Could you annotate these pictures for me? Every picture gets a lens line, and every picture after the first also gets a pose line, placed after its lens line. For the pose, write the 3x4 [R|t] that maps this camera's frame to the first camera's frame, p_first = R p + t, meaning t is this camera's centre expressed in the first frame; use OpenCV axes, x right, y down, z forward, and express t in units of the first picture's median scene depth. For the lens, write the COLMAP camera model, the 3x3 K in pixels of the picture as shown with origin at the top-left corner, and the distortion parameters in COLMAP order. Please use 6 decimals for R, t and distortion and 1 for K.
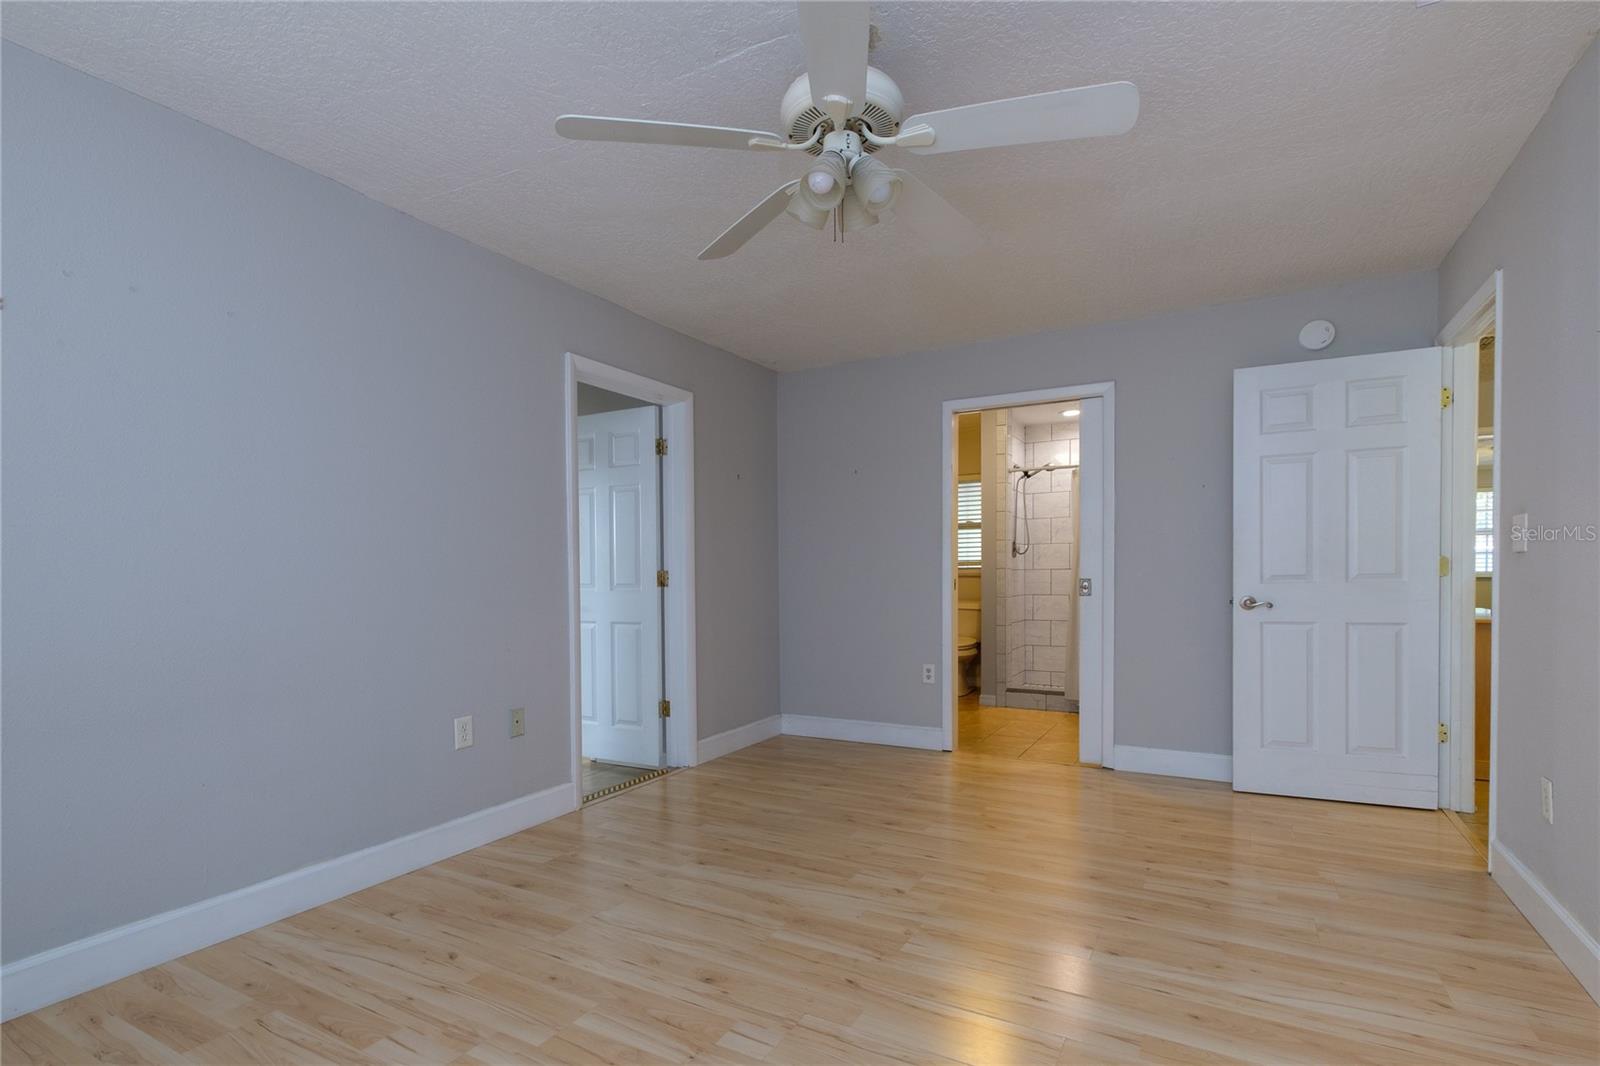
lens RADIAL K [[713.0, 0, 762.7], [0, 713.0, 584.5], [0, 0, 1]] dist [0.001519, 0.000110]
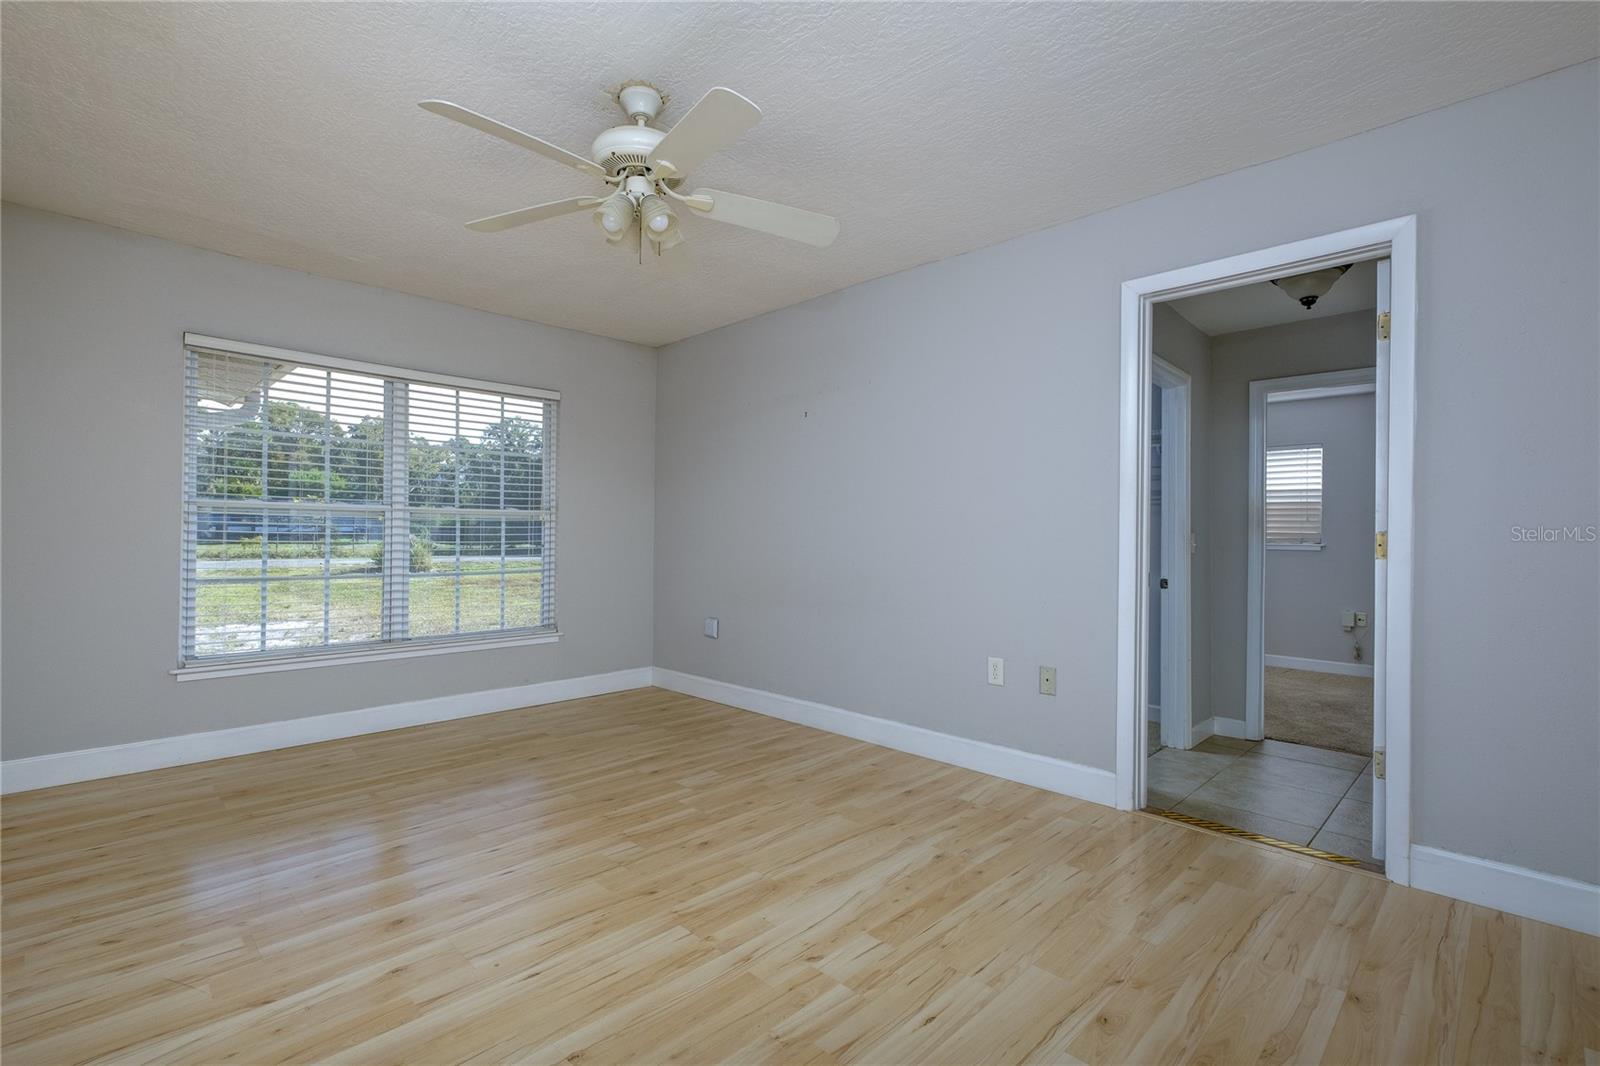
lens RADIAL K [[698.2, 0, 800.0], [0, 698.2, 533.0], [0, 0, 1]] dist [0.000003, -0.000157]
pose [[-0.182367, 0.008251, -0.983196, 0.896114], [-0.022339, 0.999672, 0.012533, -0.023934], [0.982977, 0.024249, -0.182122, 1.093041]]
